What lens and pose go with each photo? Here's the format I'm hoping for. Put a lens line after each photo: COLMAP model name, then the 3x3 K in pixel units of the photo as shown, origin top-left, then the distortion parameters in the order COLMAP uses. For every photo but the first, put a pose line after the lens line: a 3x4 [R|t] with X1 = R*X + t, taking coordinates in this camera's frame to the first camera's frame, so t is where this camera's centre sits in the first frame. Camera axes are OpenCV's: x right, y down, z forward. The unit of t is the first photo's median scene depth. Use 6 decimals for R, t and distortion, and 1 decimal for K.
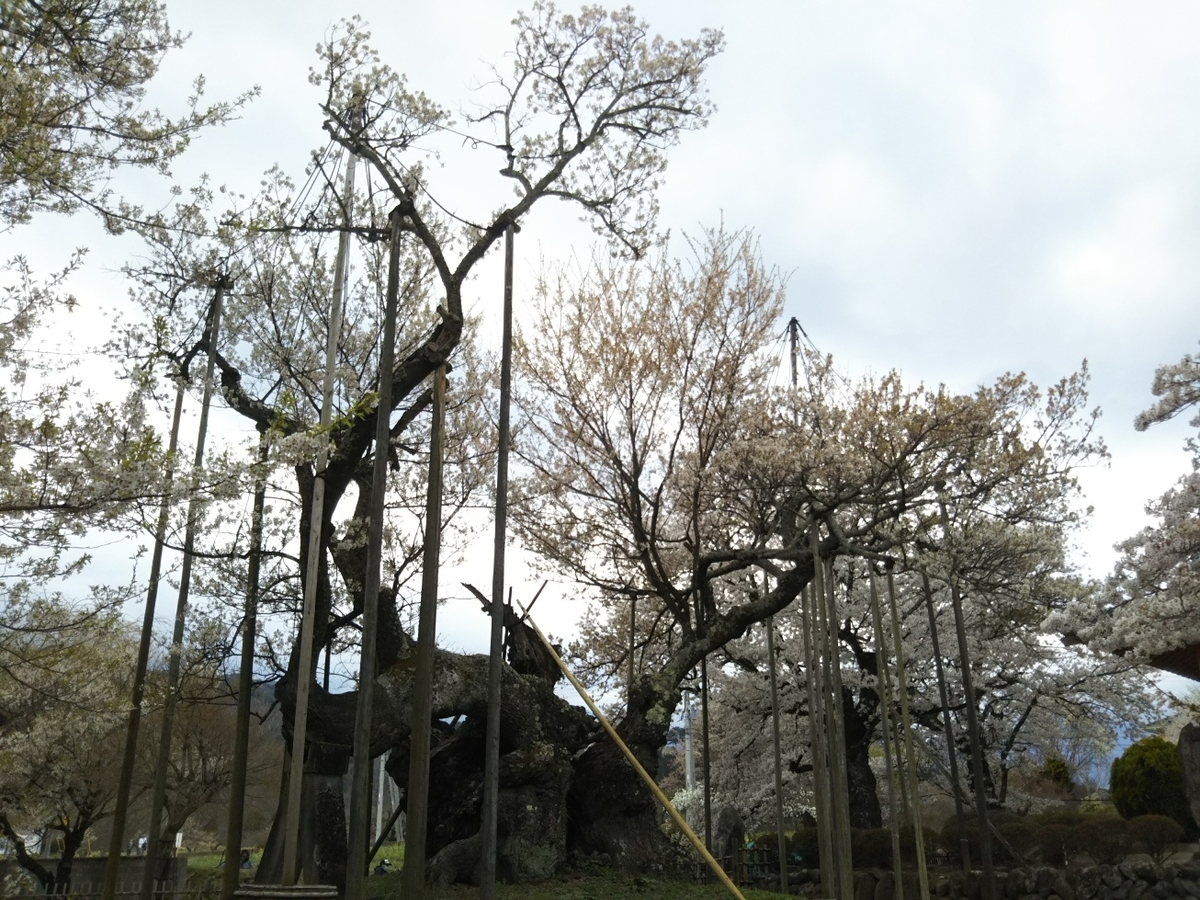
lens RADIAL K [[1068.5, 0, 601.6], [0, 1068.5, 446.7], [0, 0, 1]] dist [-0.054927, 0.014037]
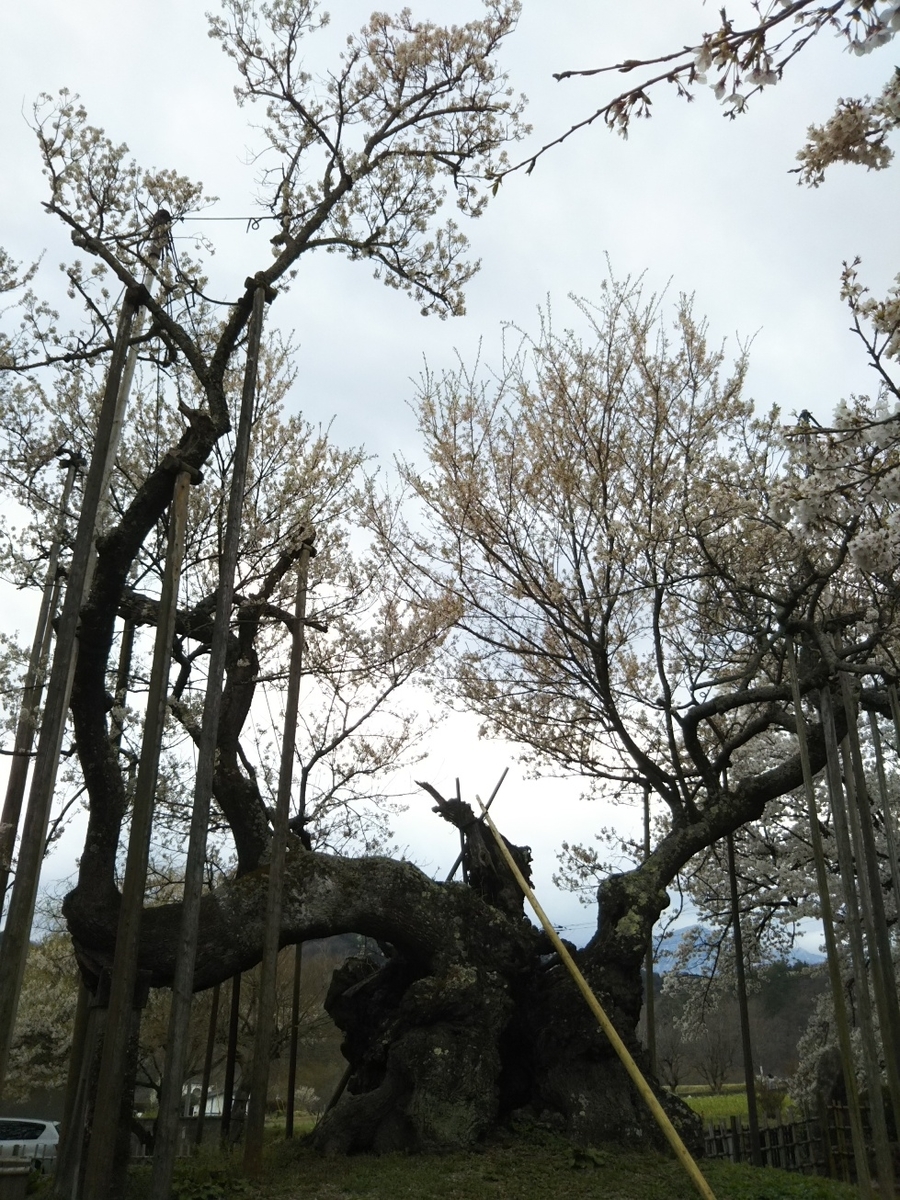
lens RADIAL K [[1068.5, 0, 447.7], [0, 1068.5, 607.3], [0, 0, 1]] dist [-0.054927, 0.014037]
pose [[0.945636, -0.136707, -0.295101, 0.206892], [0.112371, 0.988823, -0.097992, 0.099096], [0.305198, 0.059504, 0.950428, 0.258589]]
